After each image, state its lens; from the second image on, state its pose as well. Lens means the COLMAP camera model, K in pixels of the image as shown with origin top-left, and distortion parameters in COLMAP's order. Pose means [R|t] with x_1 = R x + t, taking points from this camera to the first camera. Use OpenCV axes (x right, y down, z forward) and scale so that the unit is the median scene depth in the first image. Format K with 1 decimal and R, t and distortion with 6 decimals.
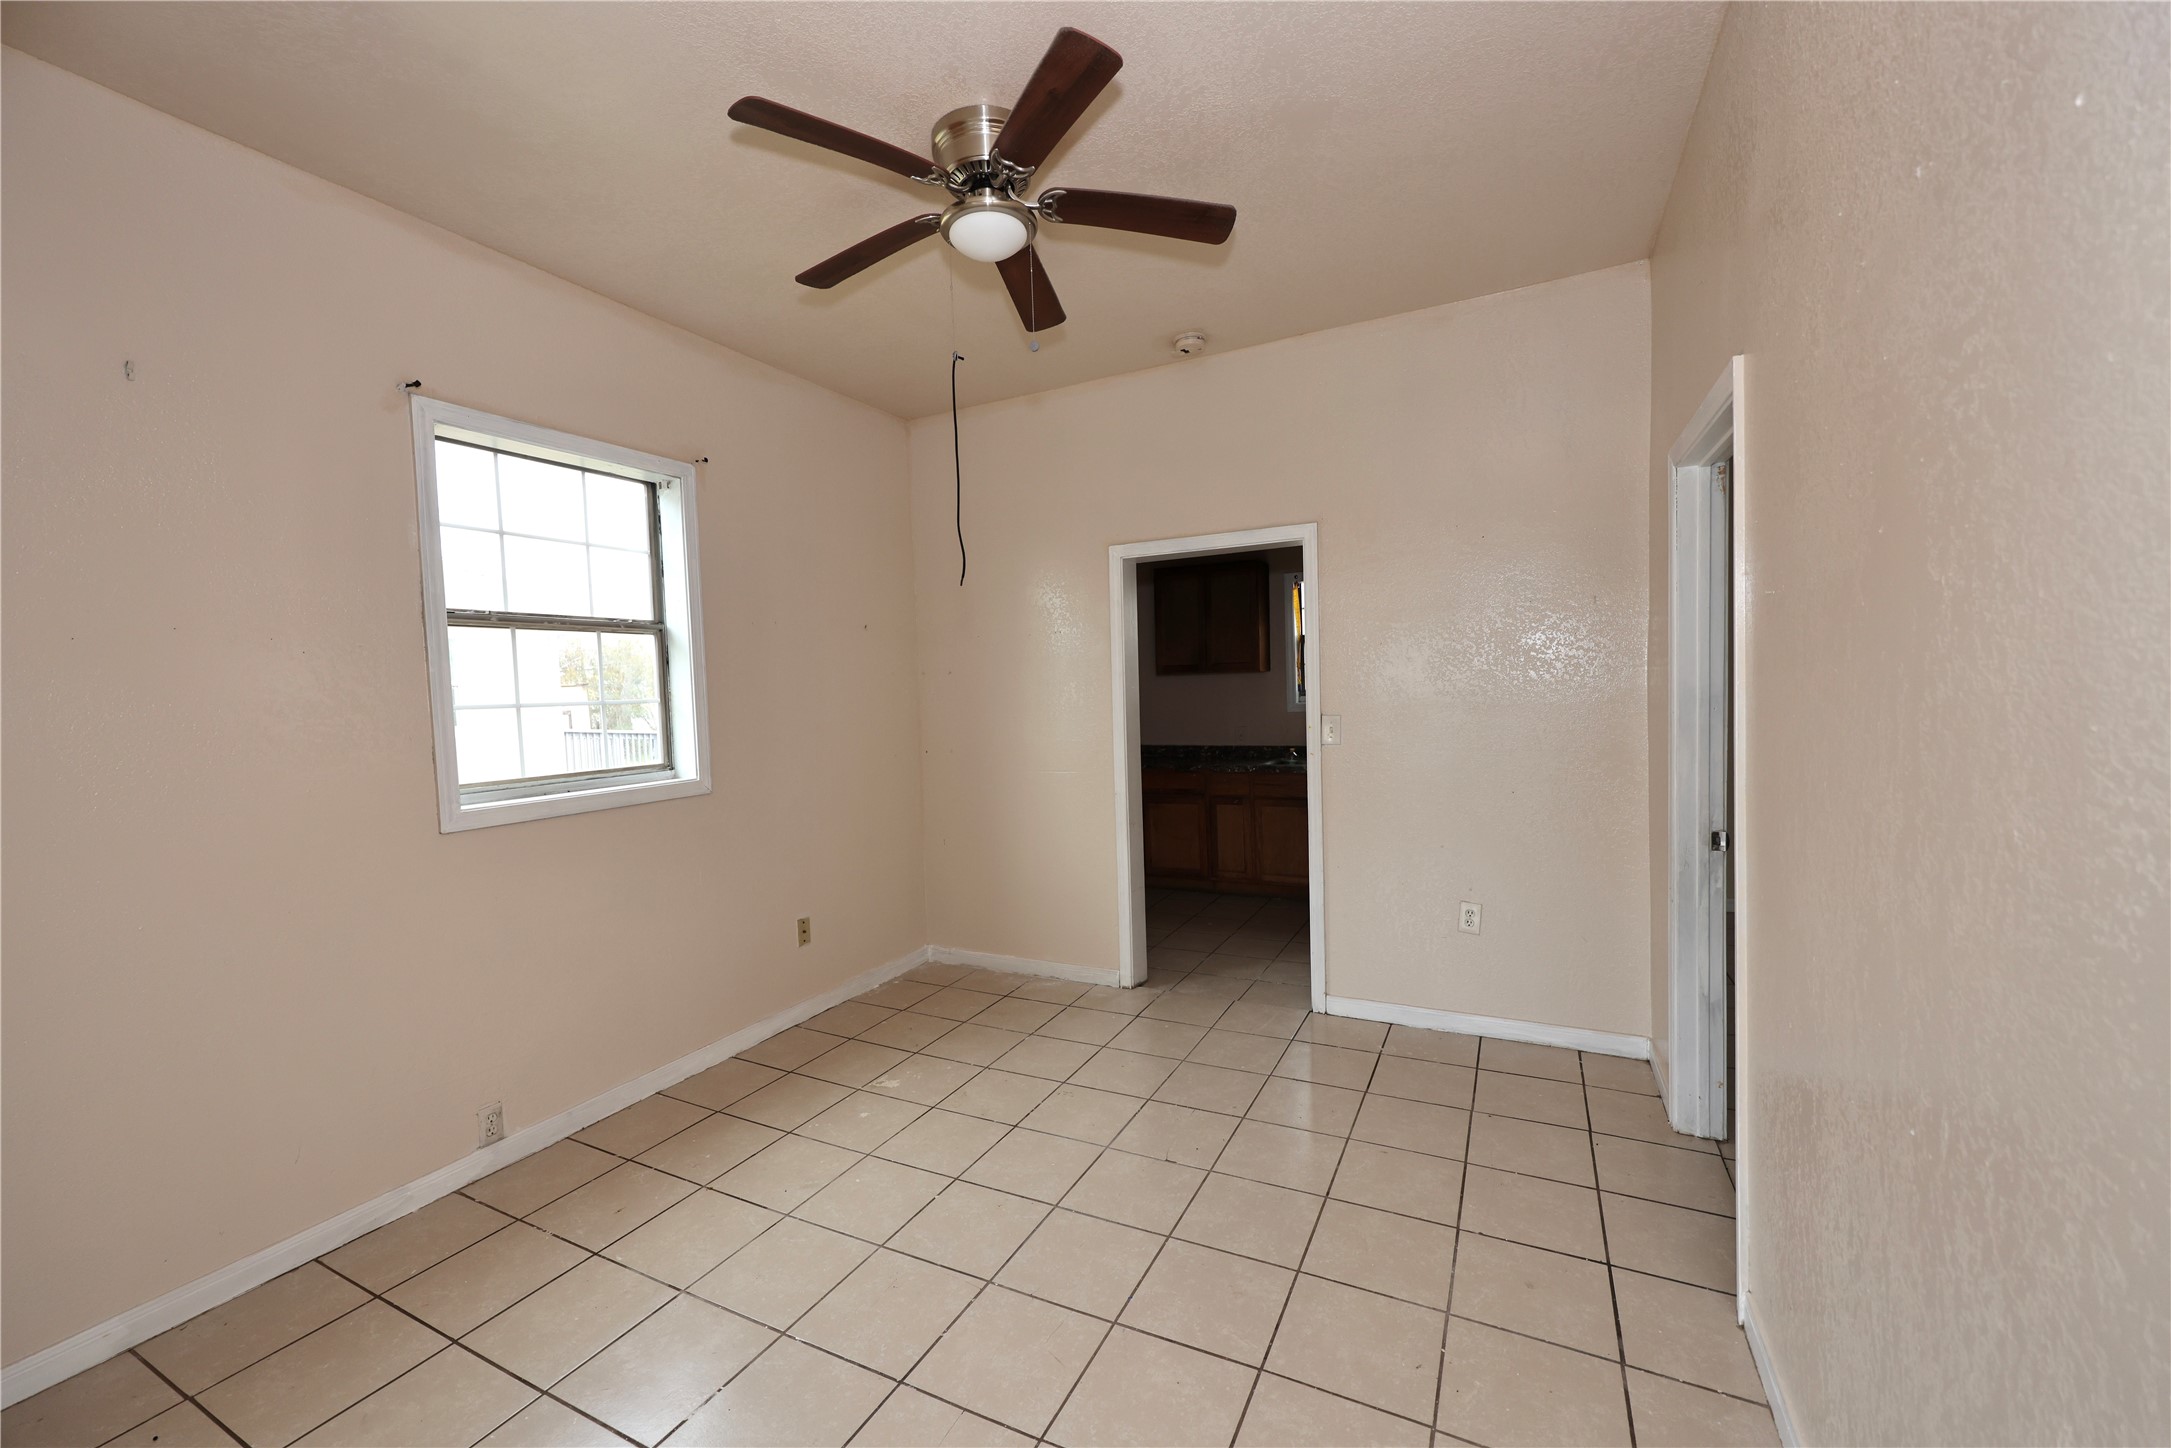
lens RADIAL K [[867.3, 0, 1083.7], [0, 867.3, 730.7], [0, 0, 1]] dist [0.001216, 0.000204]
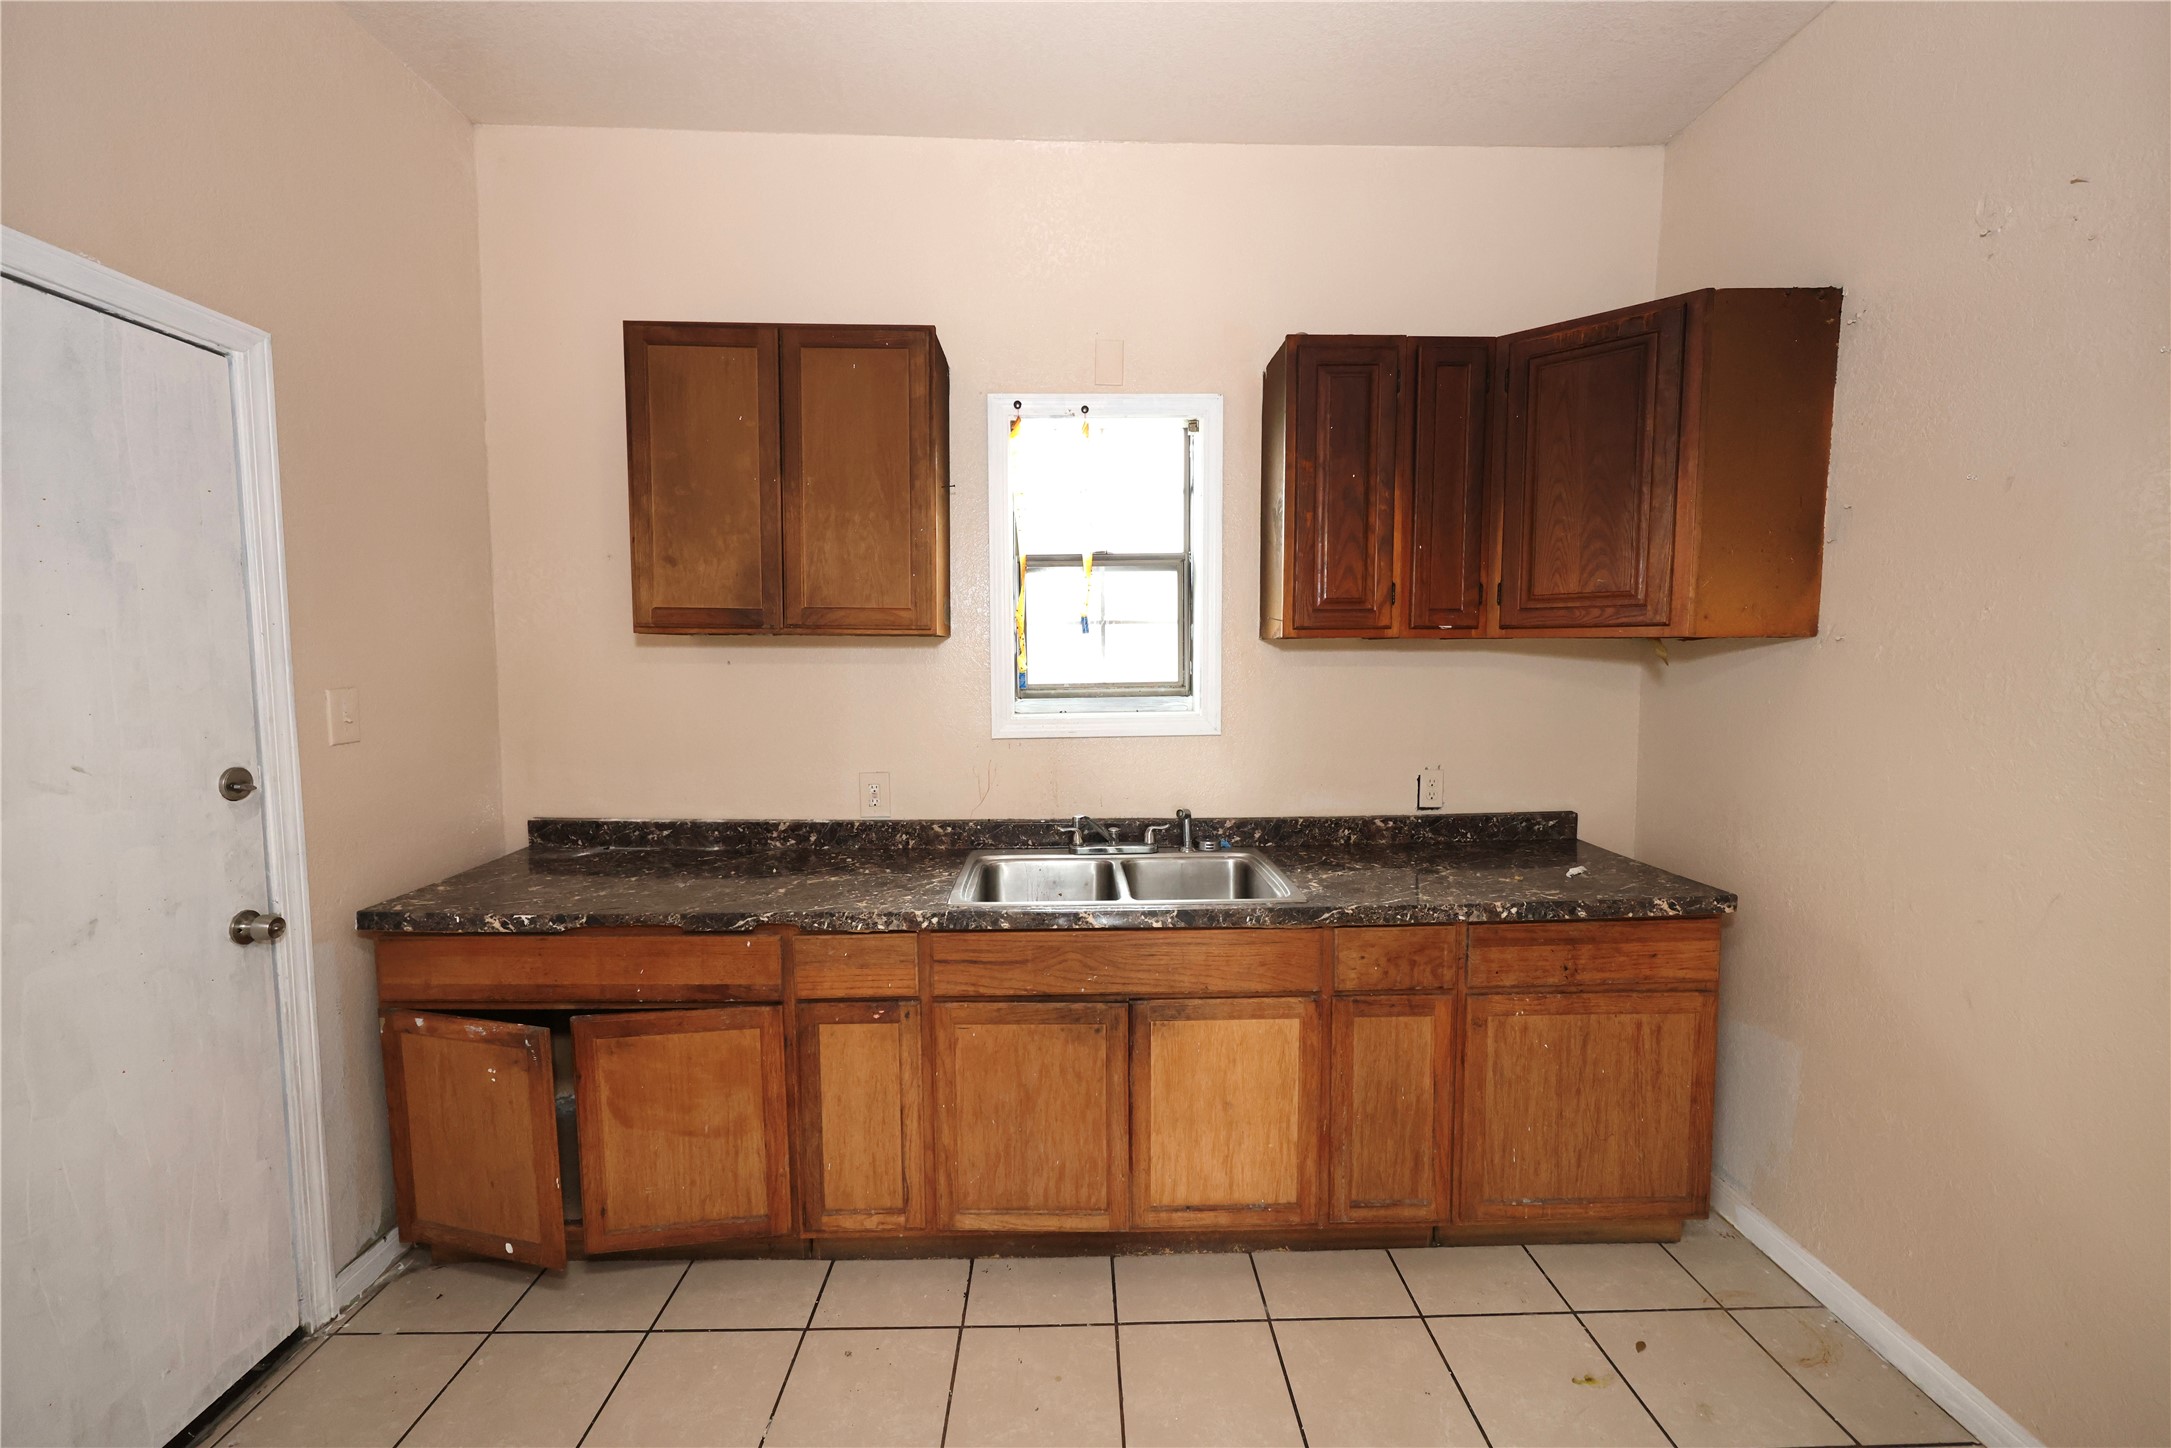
lens RADIAL K [[867.3, 0, 1091.3], [0, 867.3, 729.0], [0, 0, 1]] dist [0.001216, 0.000204]
pose [[0.883196, -0.002697, 0.468997, 0.082108], [-0.006762, 0.999806, 0.018484, -0.033149], [-0.468956, -0.019497, 0.883006, 0.600798]]
